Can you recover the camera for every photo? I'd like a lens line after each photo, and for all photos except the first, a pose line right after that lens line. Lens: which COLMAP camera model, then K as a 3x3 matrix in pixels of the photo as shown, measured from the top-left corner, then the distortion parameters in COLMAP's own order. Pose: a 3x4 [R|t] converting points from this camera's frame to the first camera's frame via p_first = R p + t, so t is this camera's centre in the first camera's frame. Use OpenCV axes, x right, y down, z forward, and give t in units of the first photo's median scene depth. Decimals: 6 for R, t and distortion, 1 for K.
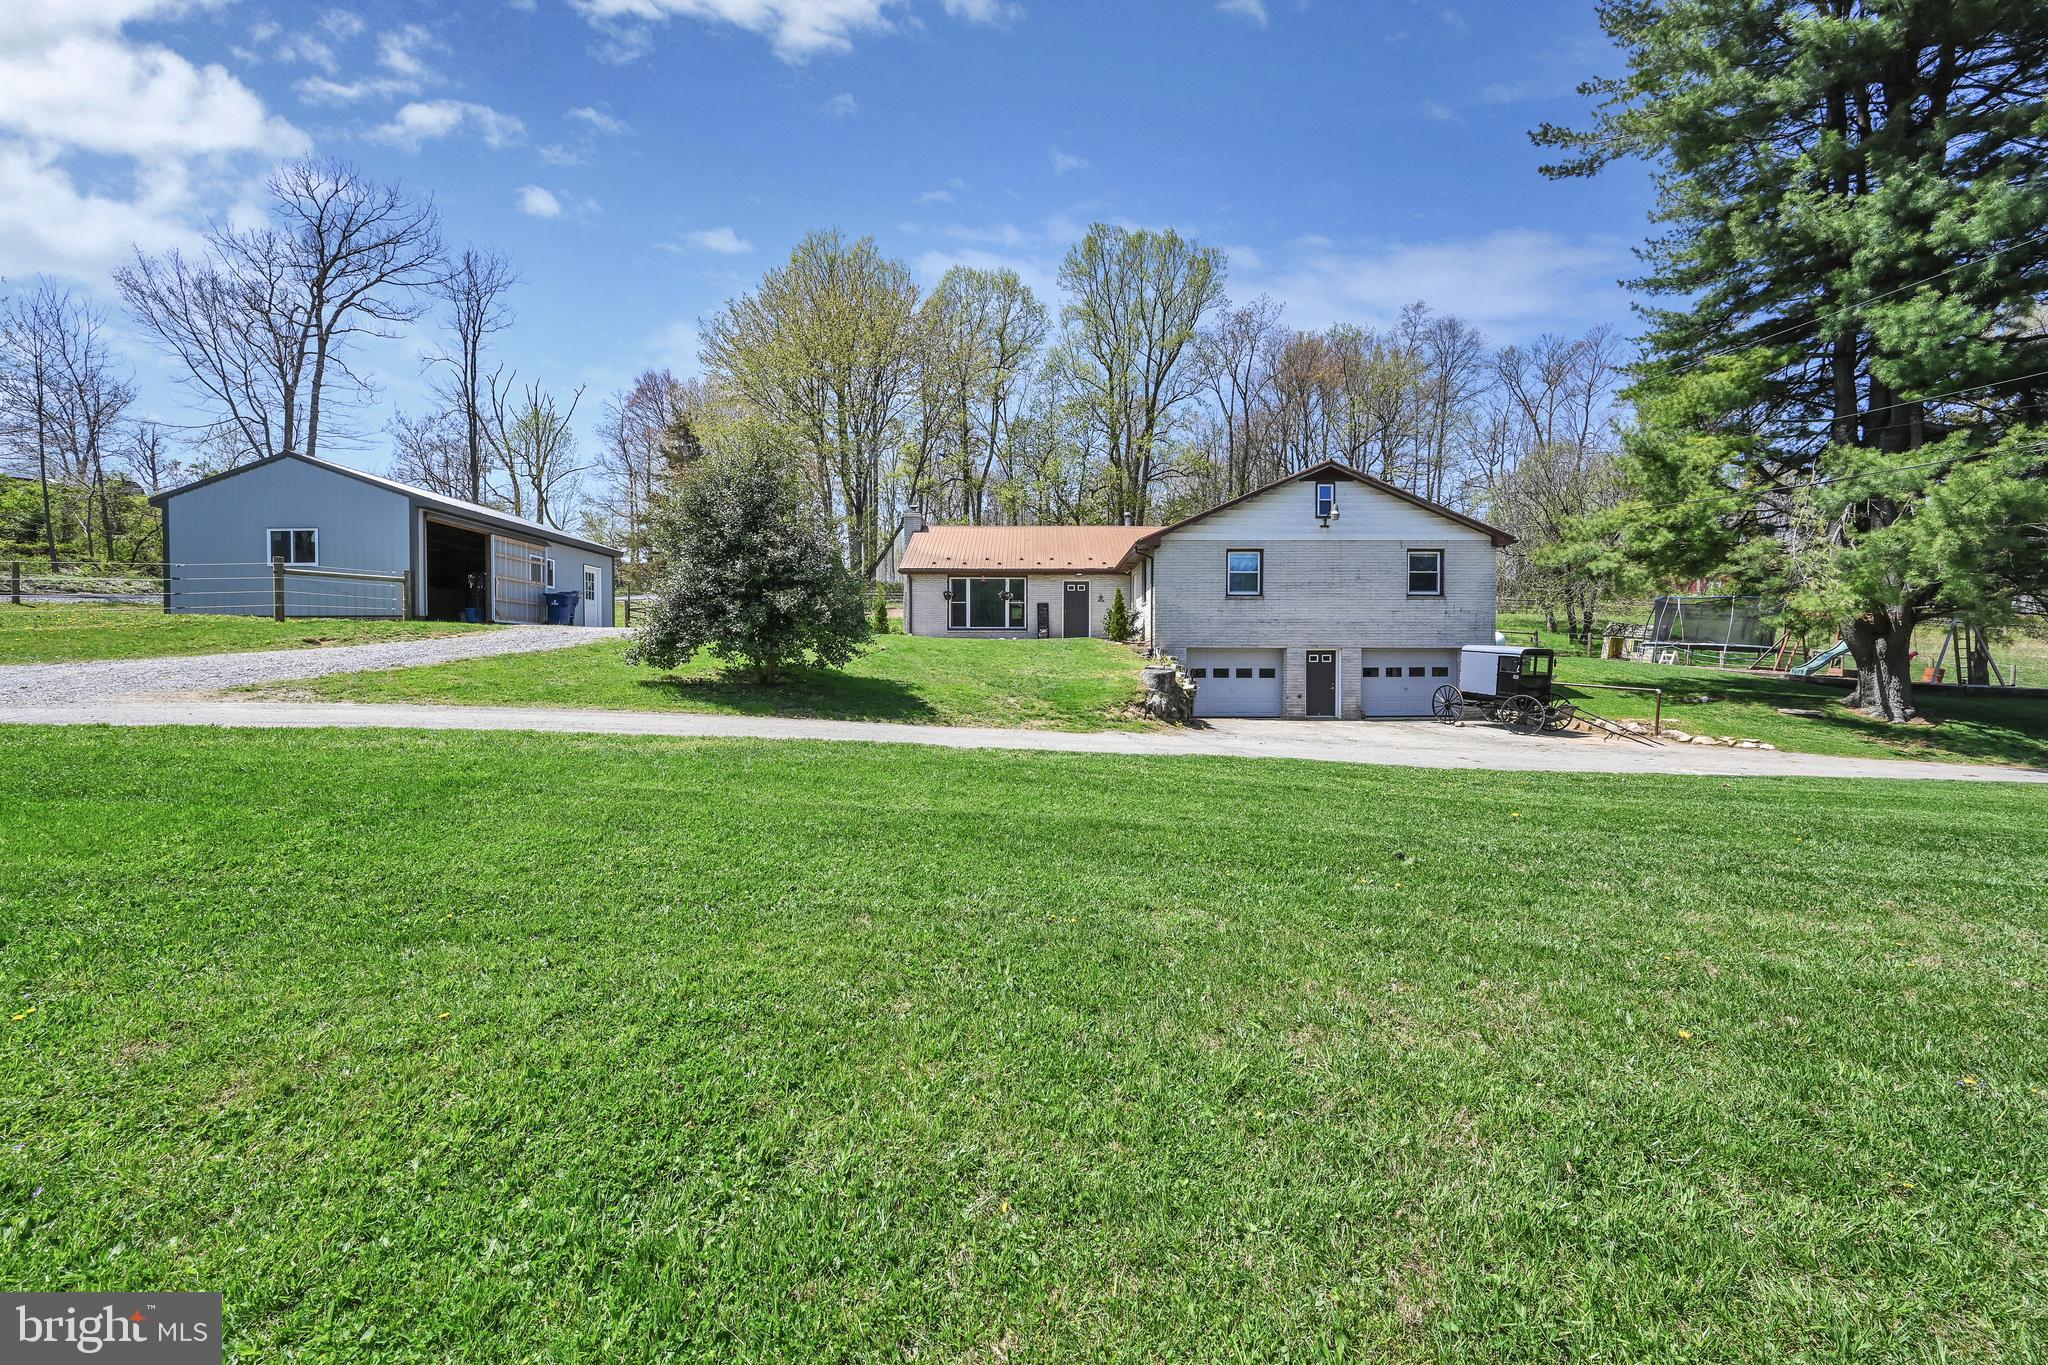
lens RADIAL K [[813.4, 0, 1017.7], [0, 813.4, 665.0], [0, 0, 1]] dist [-0.001154, 0.000035]
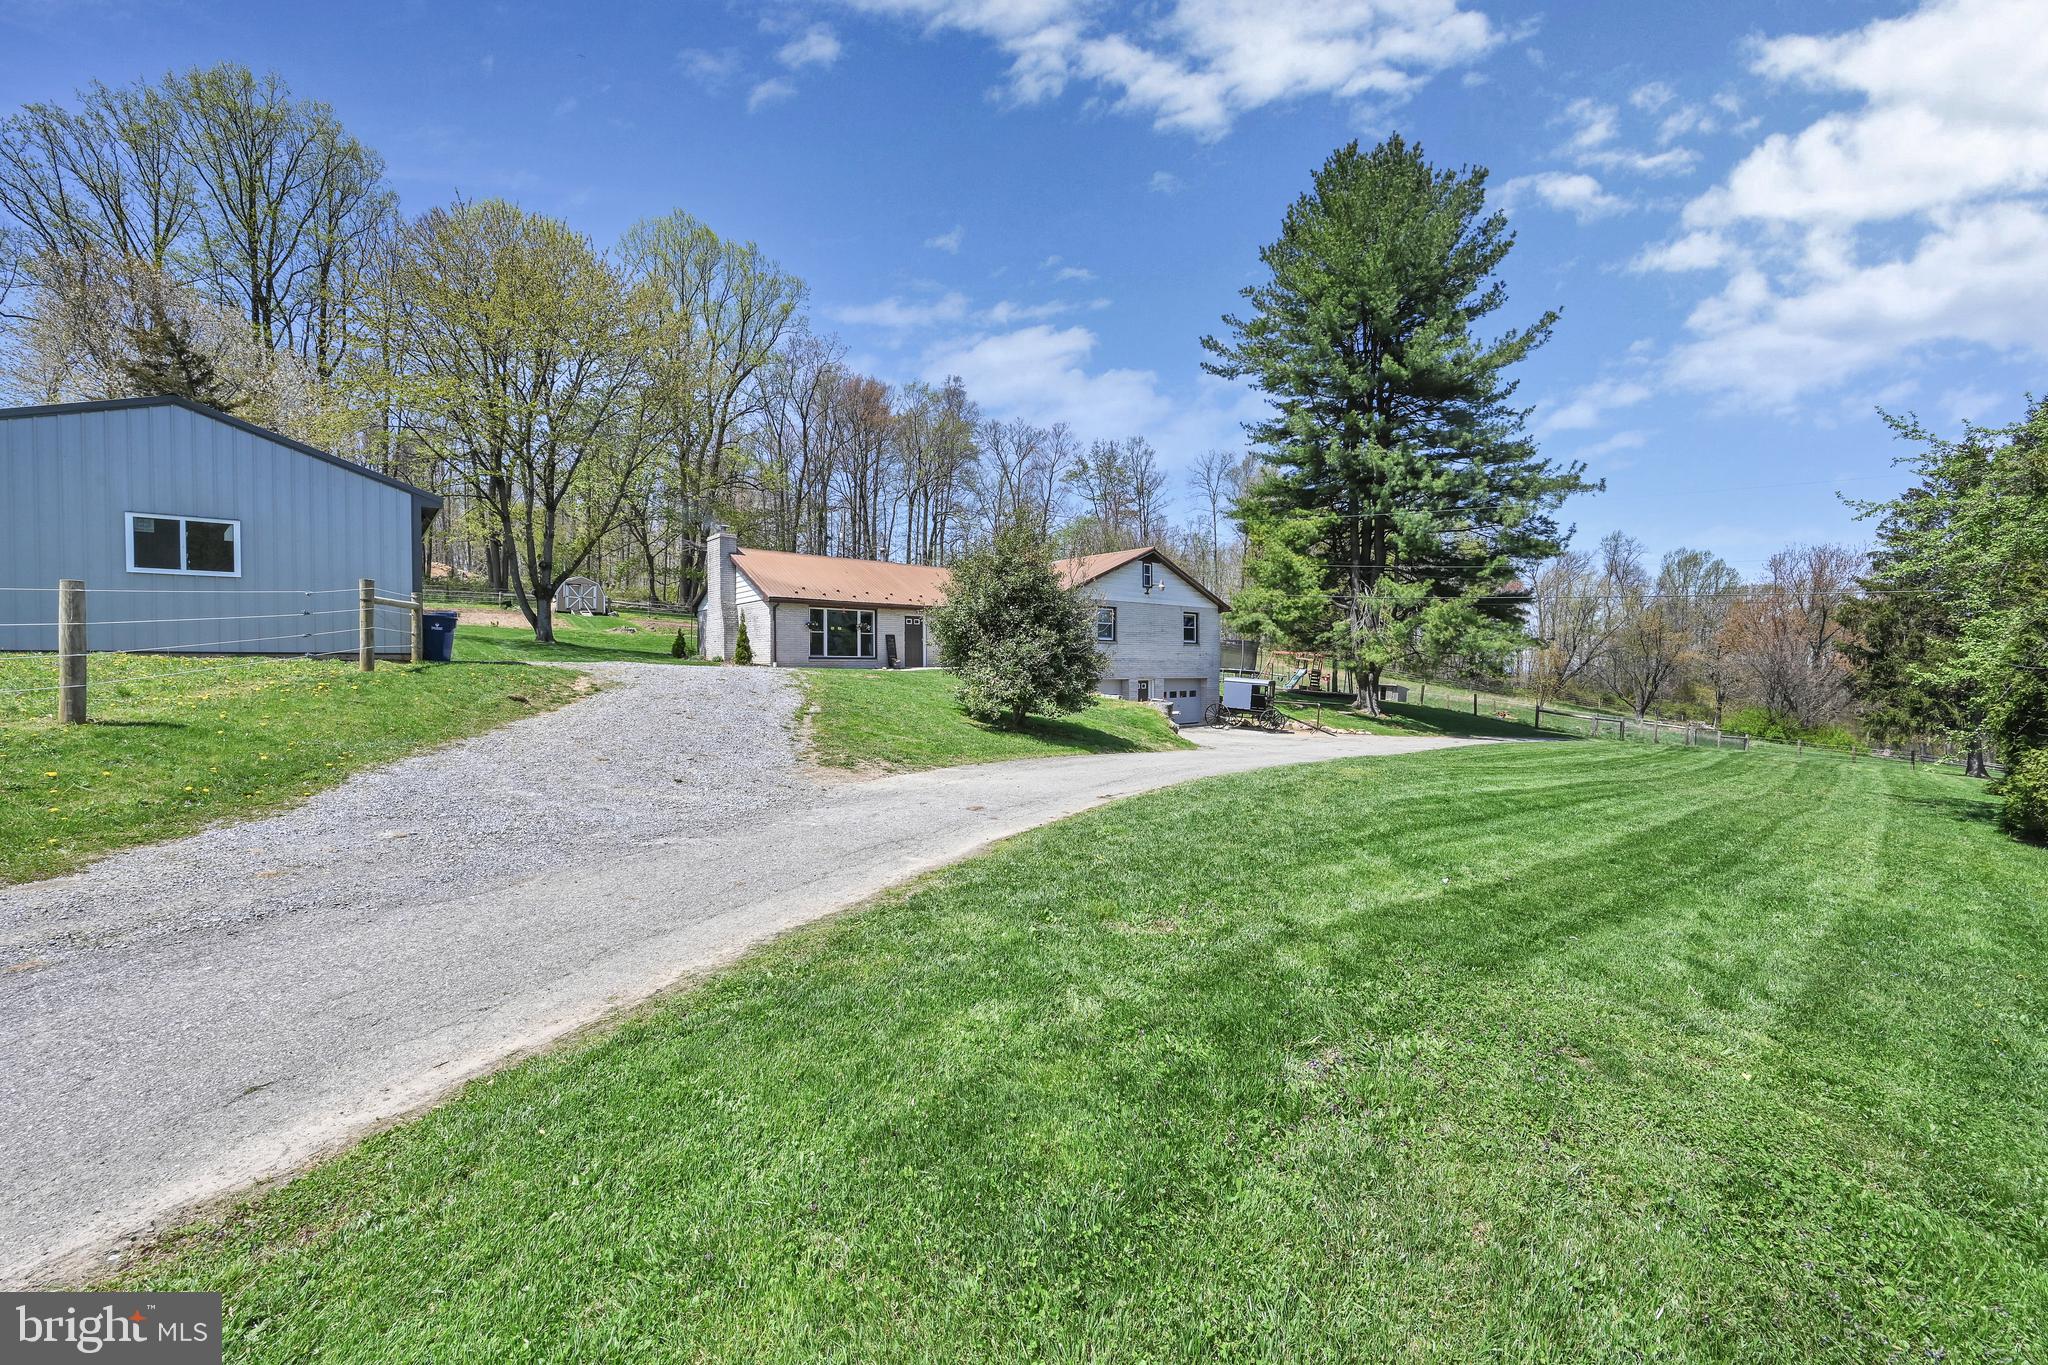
lens RADIAL K [[813.4, 0, 1017.7], [0, 813.4, 665.0], [0, 0, 1]] dist [-0.001154, 0.000035]
pose [[0.758963, 0.000529, 0.651134, -0.558091], [0.001102, 0.999997, -0.002097, -0.032907], [-0.651133, 0.002309, 0.758960, 0.052990]]
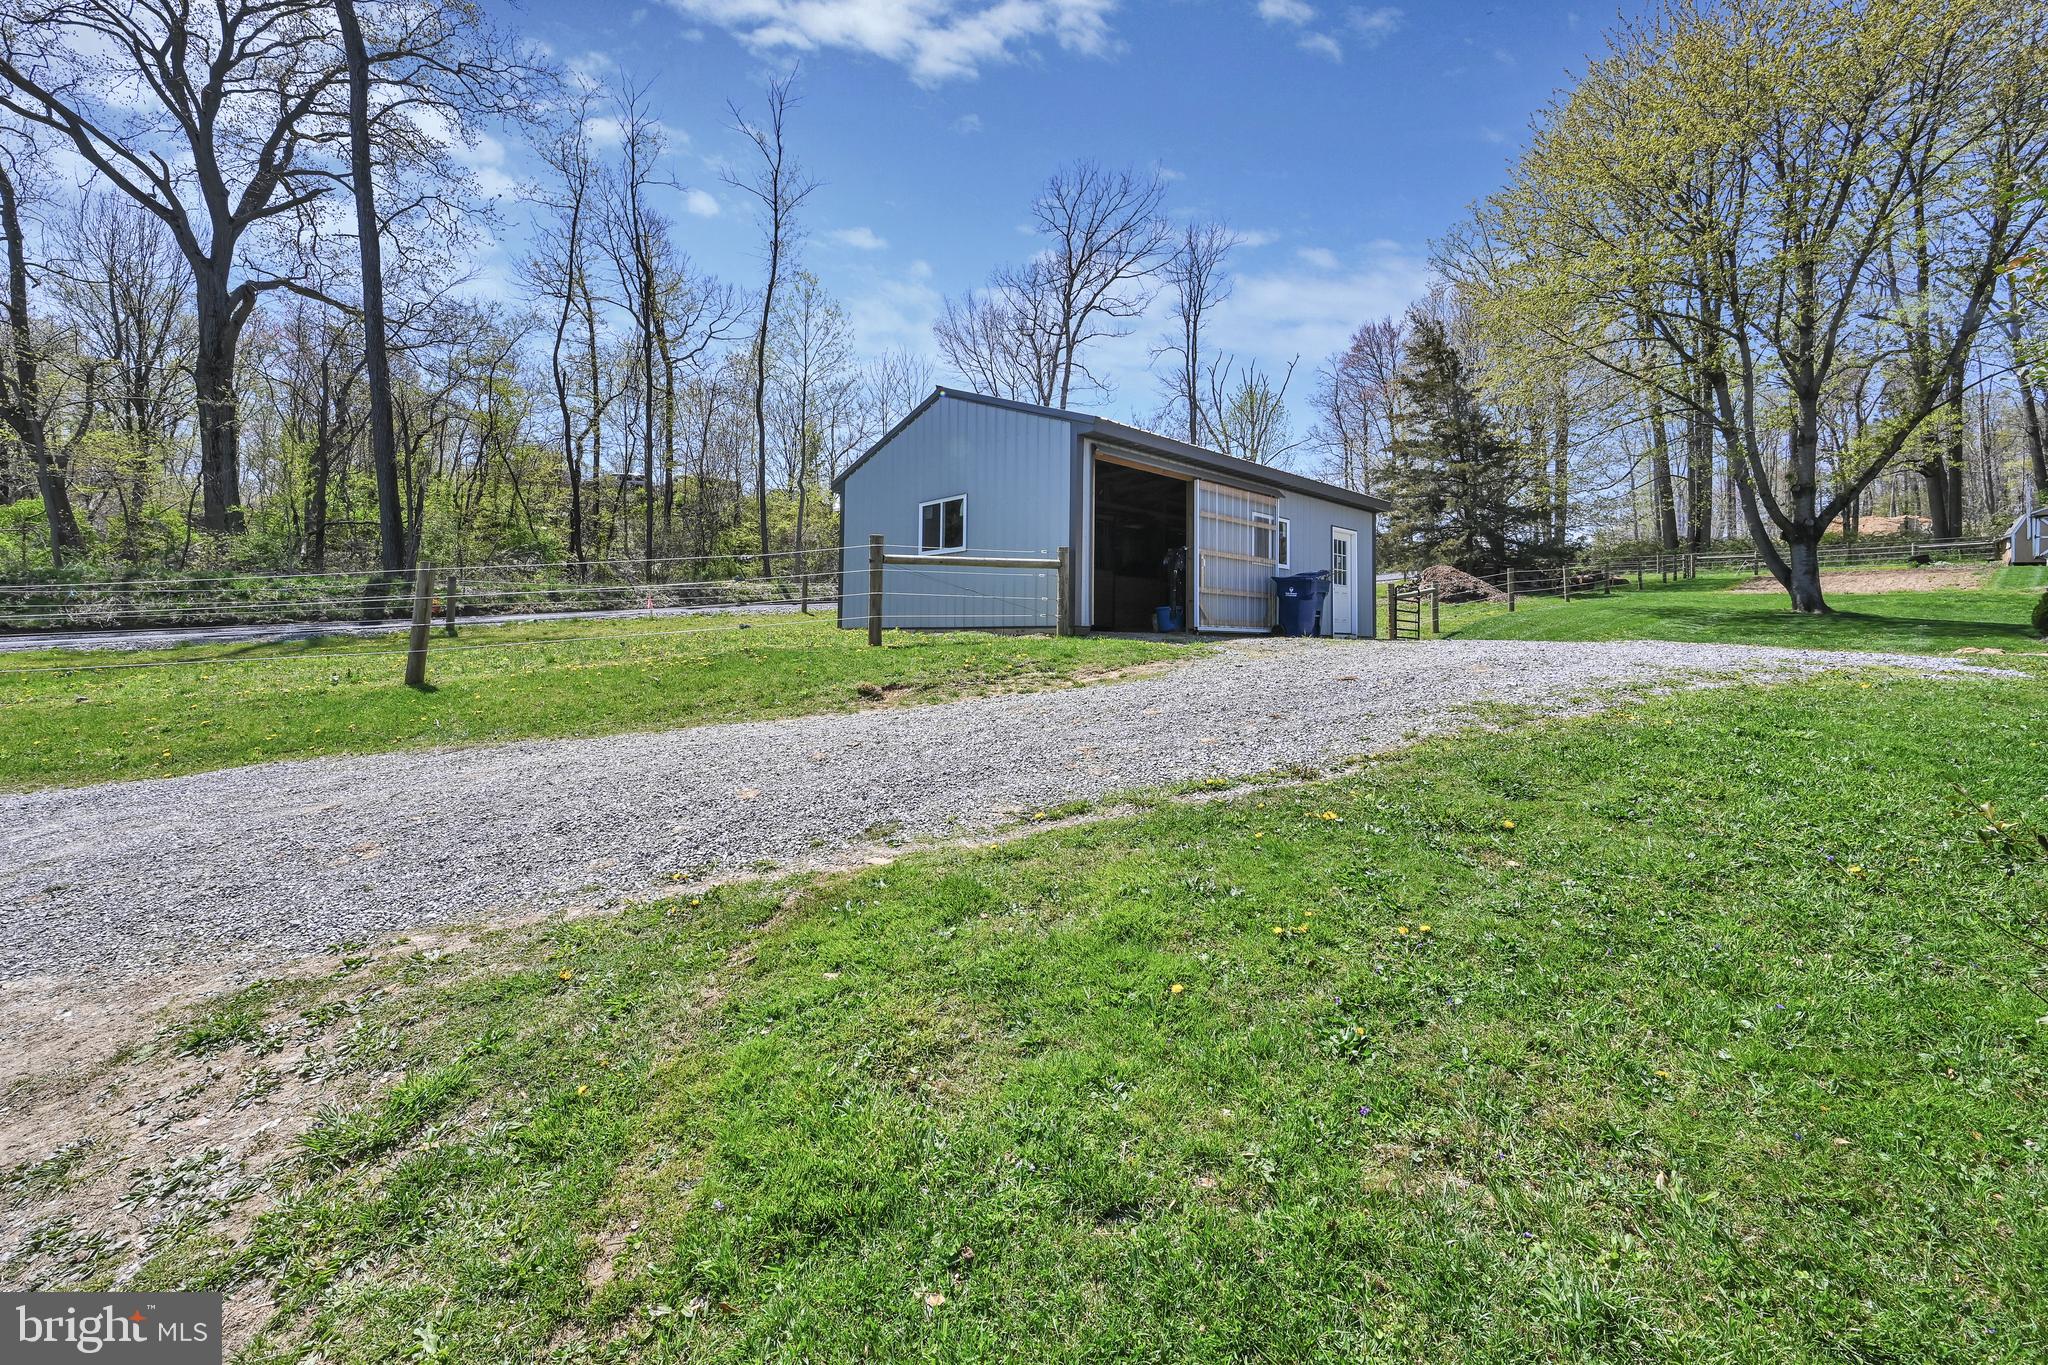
lens RADIAL K [[819.3, 0, 1016.2], [0, 819.3, 632.8], [0, 0, 1]] dist [0.000133, 0.000006]
pose [[0.690480, -0.000594, -0.723351, -0.244086], [-0.012511, 0.999840, -0.012763, -0.032971], [0.723243, 0.017862, 0.690363, 0.395138]]
